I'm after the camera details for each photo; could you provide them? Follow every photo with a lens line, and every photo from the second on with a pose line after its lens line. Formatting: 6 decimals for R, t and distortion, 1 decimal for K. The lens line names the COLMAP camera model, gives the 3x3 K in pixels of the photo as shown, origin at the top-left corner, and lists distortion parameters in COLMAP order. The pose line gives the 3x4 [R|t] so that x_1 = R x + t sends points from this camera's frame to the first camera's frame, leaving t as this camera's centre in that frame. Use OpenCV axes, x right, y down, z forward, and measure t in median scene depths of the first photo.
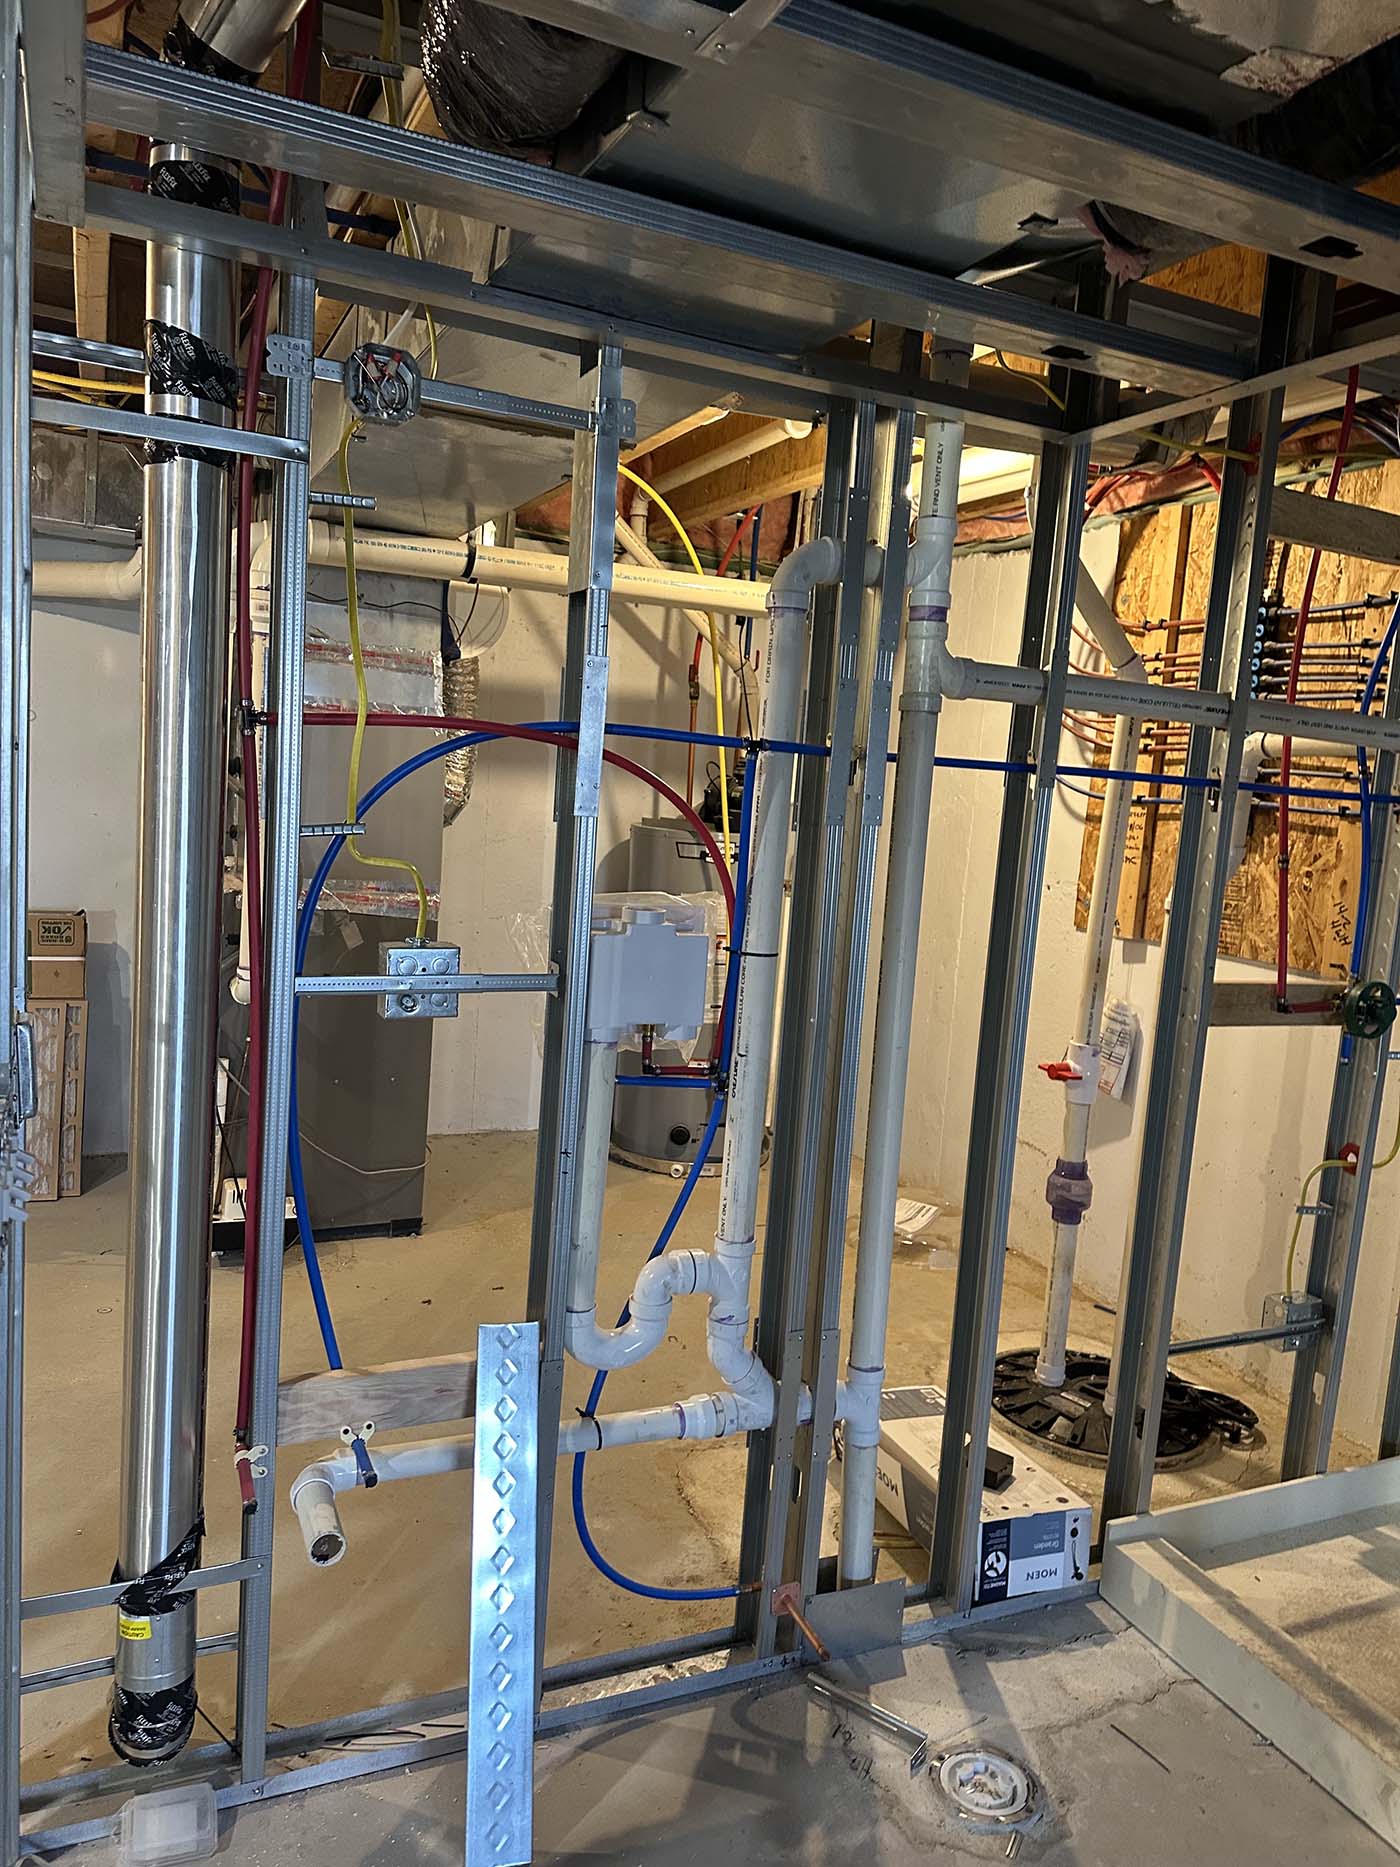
lens RADIAL K [[1305.0, 0, 700.0], [0, 1305.0, 933.5], [0, 0, 1]] dist [0.122998, -0.171547]
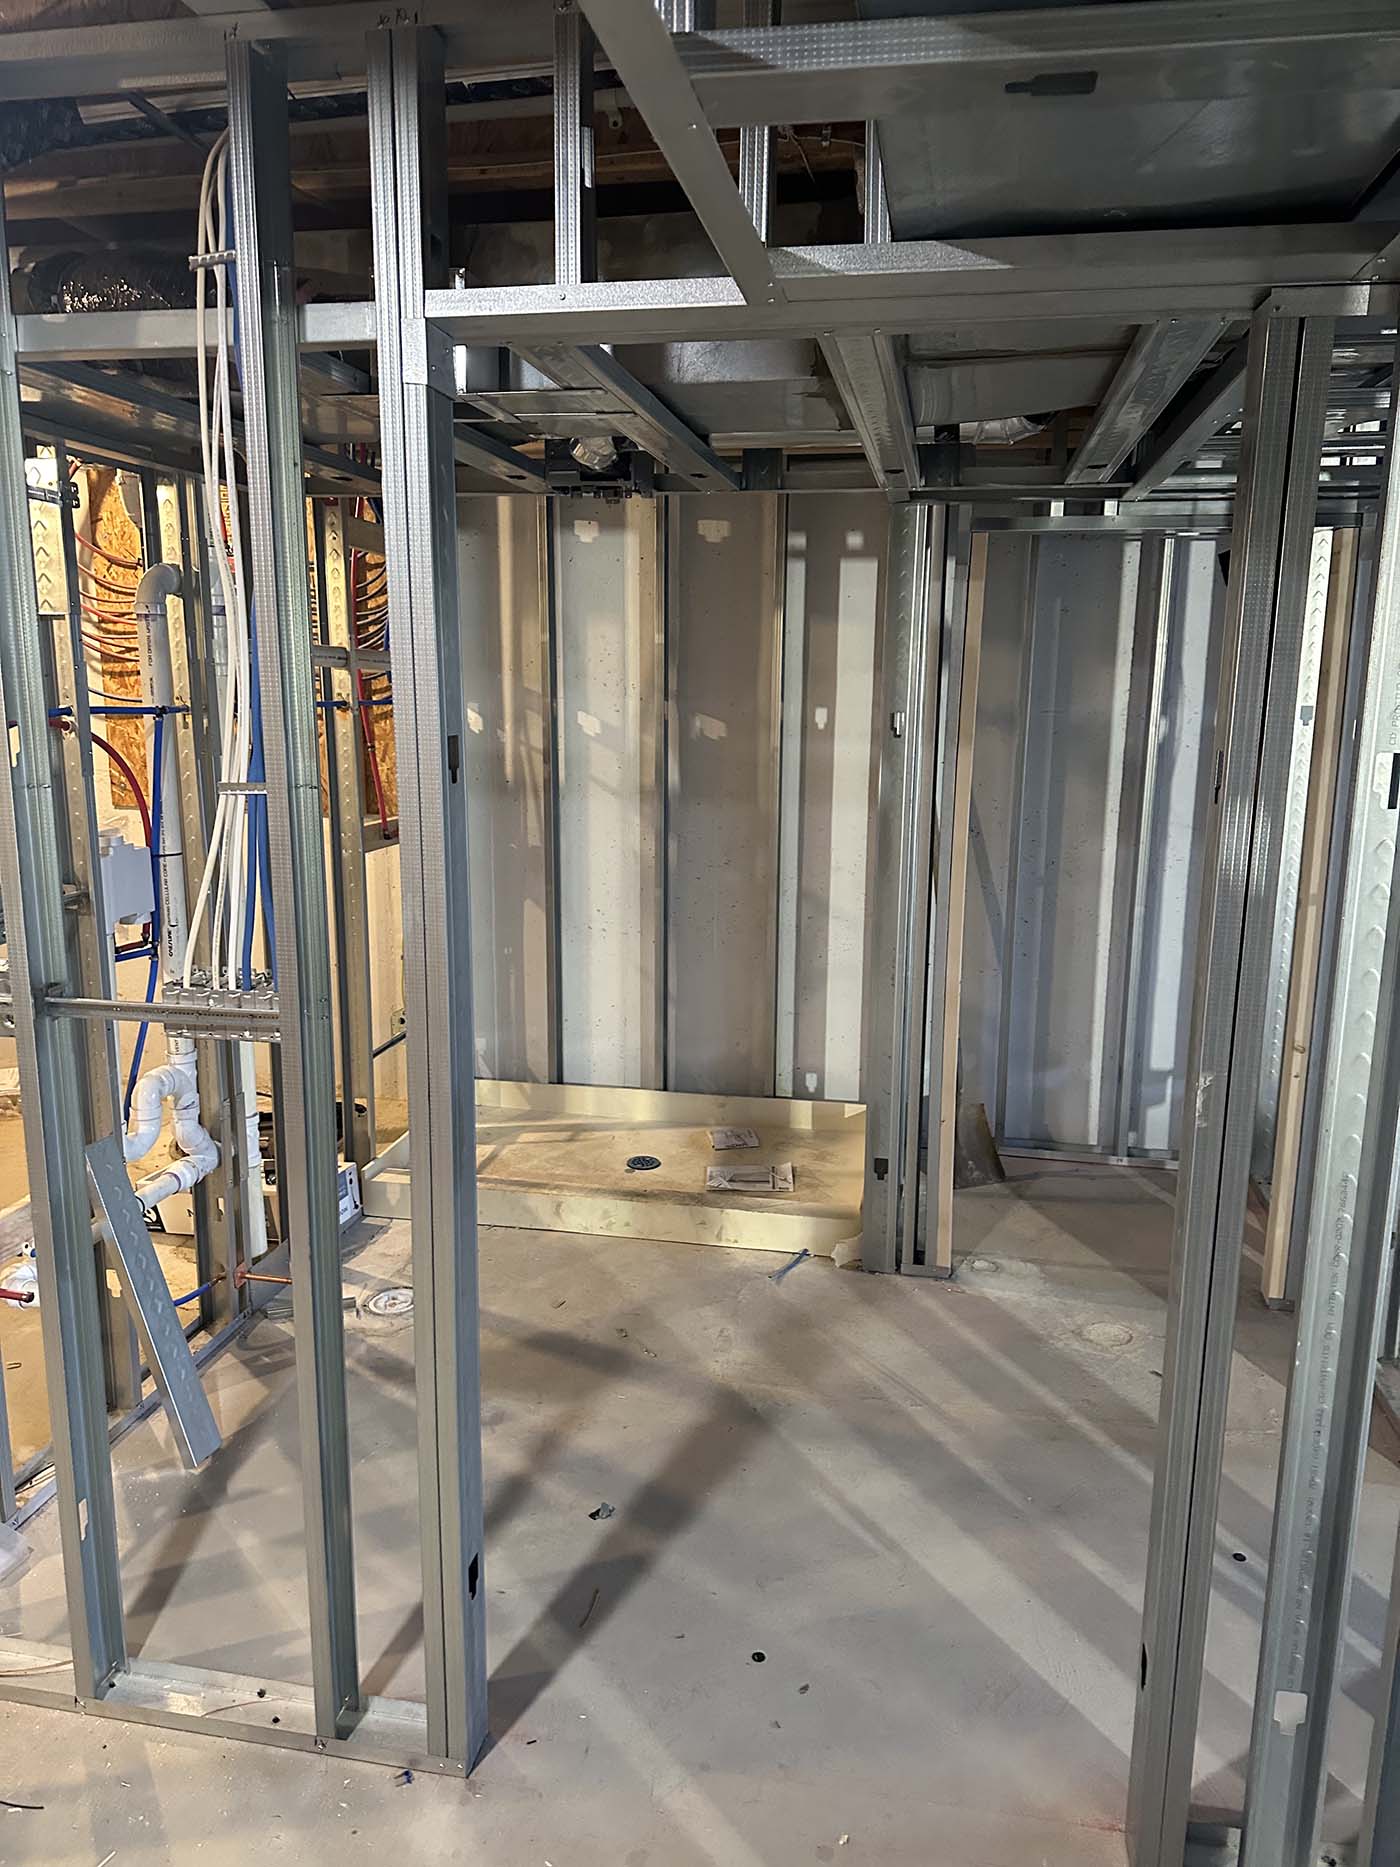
lens RADIAL K [[1305.0, 0, 700.0], [0, 1305.0, 933.5], [0, 0, 1]] dist [0.122998, -0.171547]
pose [[0.580488, -0.224779, 0.782629, -0.726361], [0.131818, 0.974406, 0.182088, -0.083292], [-0.803528, -0.002536, 0.595261, -0.313595]]
